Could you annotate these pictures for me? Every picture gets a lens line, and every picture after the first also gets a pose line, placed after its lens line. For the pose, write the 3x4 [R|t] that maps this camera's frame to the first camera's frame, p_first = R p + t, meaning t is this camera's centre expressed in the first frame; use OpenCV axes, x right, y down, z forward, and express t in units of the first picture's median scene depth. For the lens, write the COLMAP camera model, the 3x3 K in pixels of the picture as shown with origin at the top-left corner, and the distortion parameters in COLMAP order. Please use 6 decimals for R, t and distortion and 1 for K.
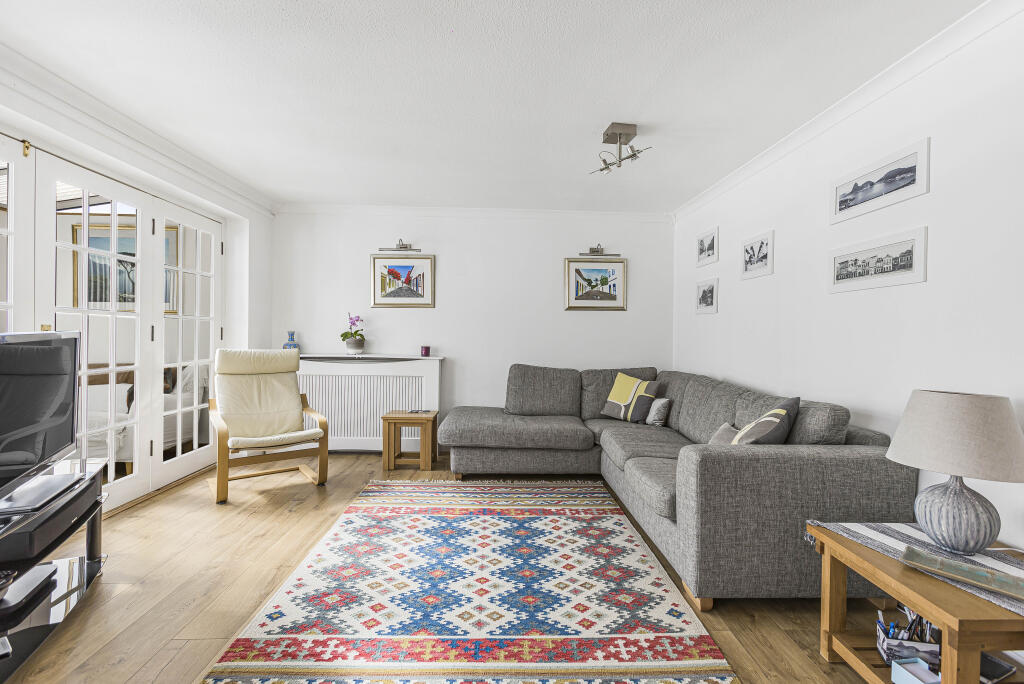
lens RADIAL K [[458.3, 0, 515.3], [0, 458.3, 339.5], [0, 0, 1]] dist [-0.021066, 0.017508]
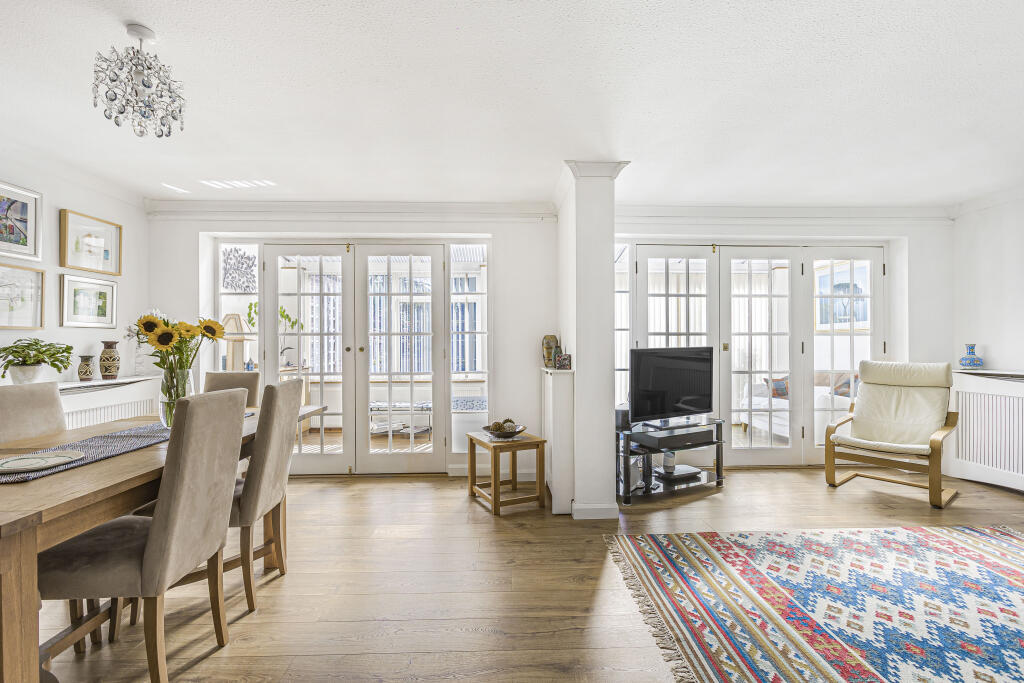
lens RADIAL K [[463.4, 0, 516.5], [0, 463.4, 344.7], [0, 0, 1]] dist [-0.018148, 0.009112]
pose [[-0.001642, -0.015402, -0.999880, 0.662333], [-0.005775, 0.999865, -0.015392, 0.004335], [0.999982, 0.005749, -0.001730, 0.170291]]
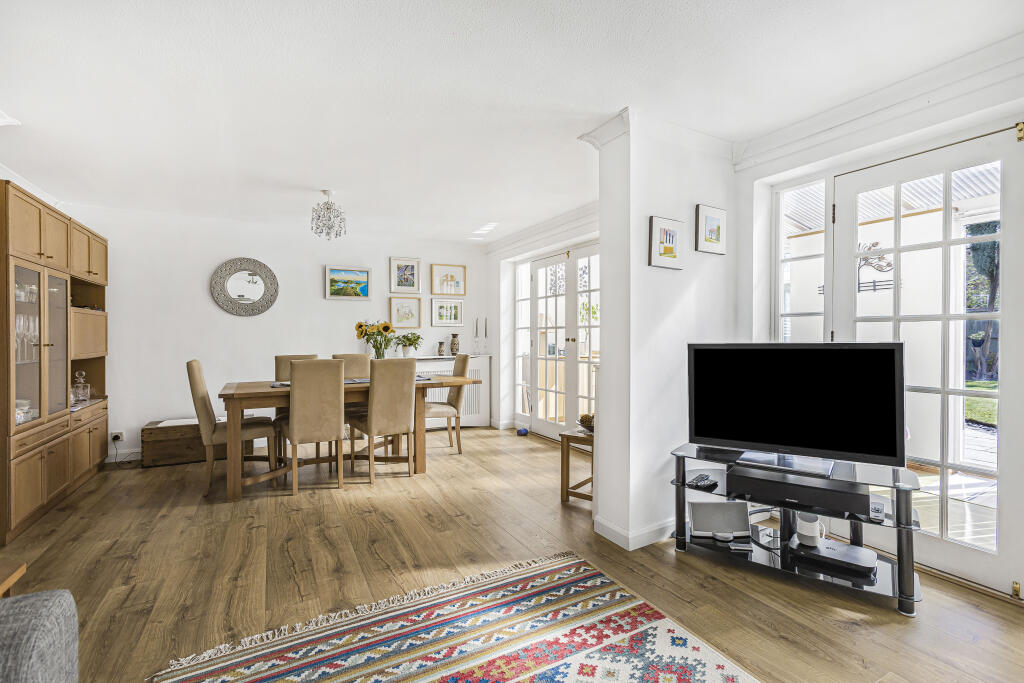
lens RADIAL K [[458.3, 0, 515.3], [0, 458.3, 339.0], [0, 0, 1]] dist [-0.021066, 0.017508]
pose [[-0.895266, -0.011239, -0.445391, 0.135979], [-0.016198, 0.999842, 0.007328, -0.014181], [0.445238, 0.013775, -0.895306, 1.122079]]
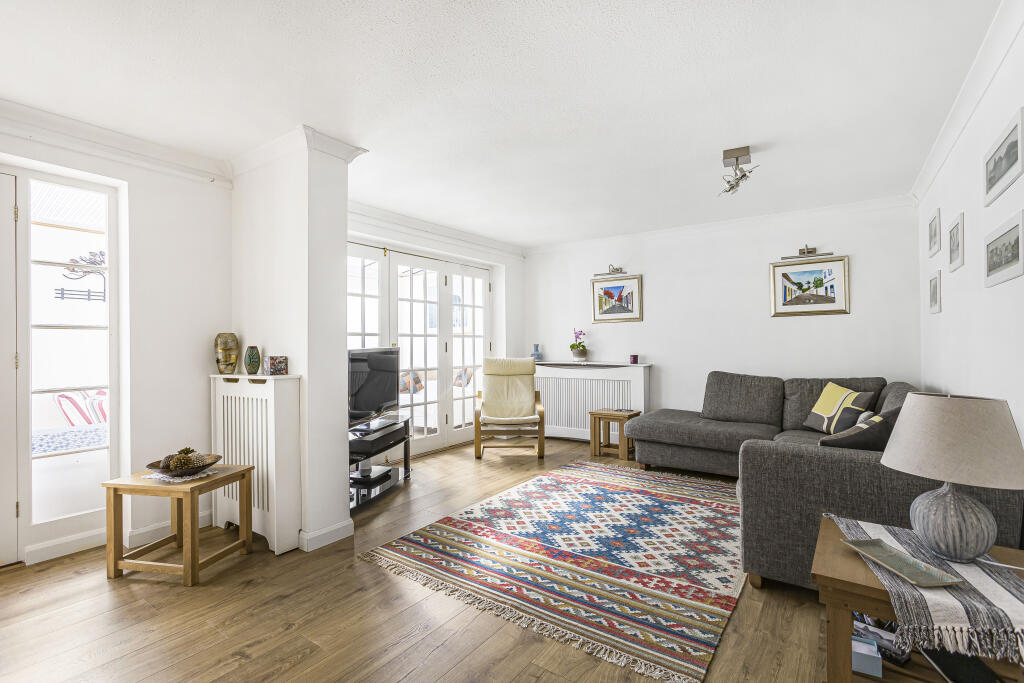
lens RADIAL K [[471.2, 0, 514.0], [0, 471.2, 343.1], [0, 0, 1]] dist [-0.020505, 0.000618]
pose [[0.794615, -0.020886, -0.606754, 0.457376], [0.012498, 0.999759, -0.018047, 0.004840], [0.606985, 0.006758, 0.794684, -0.198014]]
